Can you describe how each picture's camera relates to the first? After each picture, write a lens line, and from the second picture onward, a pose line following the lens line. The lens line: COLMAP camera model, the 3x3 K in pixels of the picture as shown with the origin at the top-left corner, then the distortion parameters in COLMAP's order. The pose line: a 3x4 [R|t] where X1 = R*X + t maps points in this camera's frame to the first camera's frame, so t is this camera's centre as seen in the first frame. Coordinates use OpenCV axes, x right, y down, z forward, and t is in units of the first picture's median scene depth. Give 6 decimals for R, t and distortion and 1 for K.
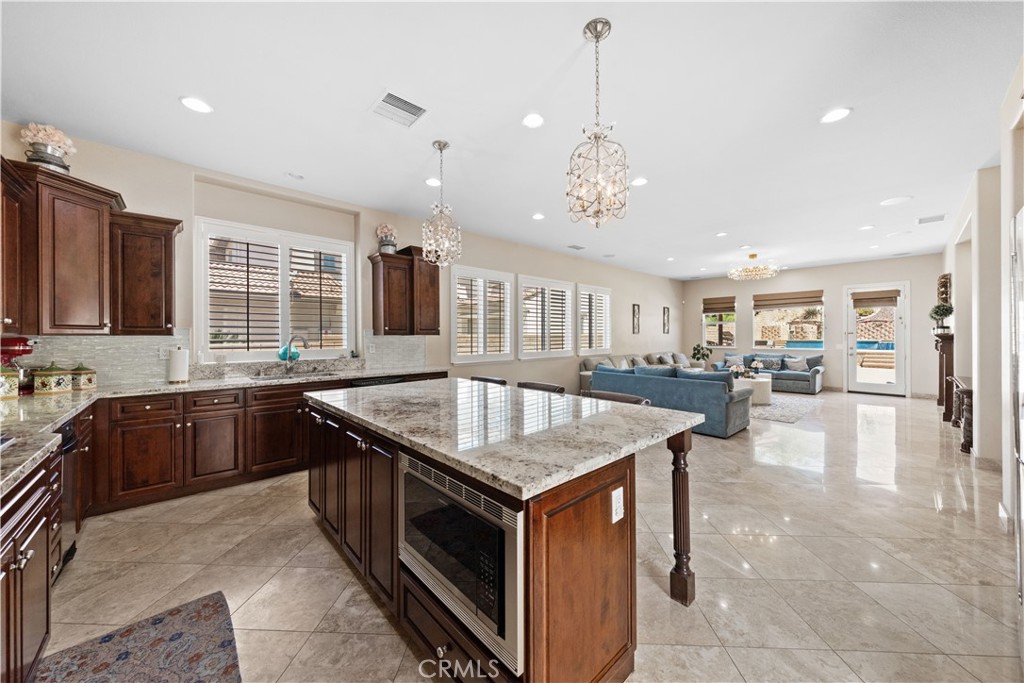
lens RADIAL K [[361.0, 0, 513.5], [0, 361.0, 336.2], [0, 0, 1]] dist [-0.001667, 0.003730]
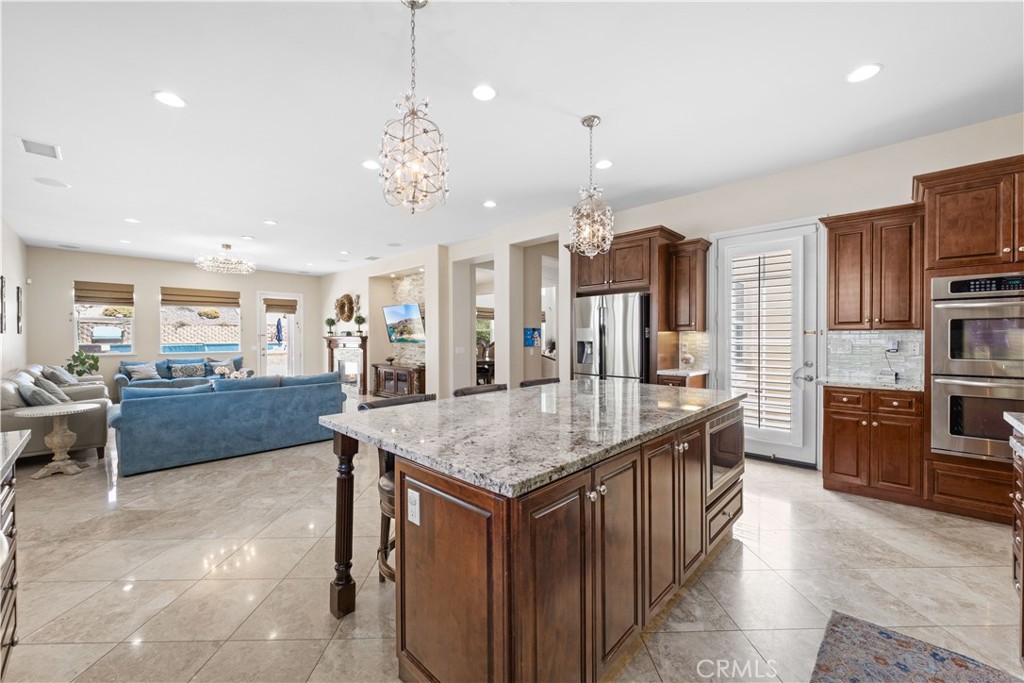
lens RADIAL K [[397.8, 0, 511.8], [0, 397.8, 340.2], [0, 0, 1]] dist [0.002651, 0.000147]
pose [[-0.054389, -0.002851, 0.998516, -0.319705], [0.002208, 0.999993, 0.002975, 0.004713], [-0.998517, 0.002366, -0.054382, 0.335332]]
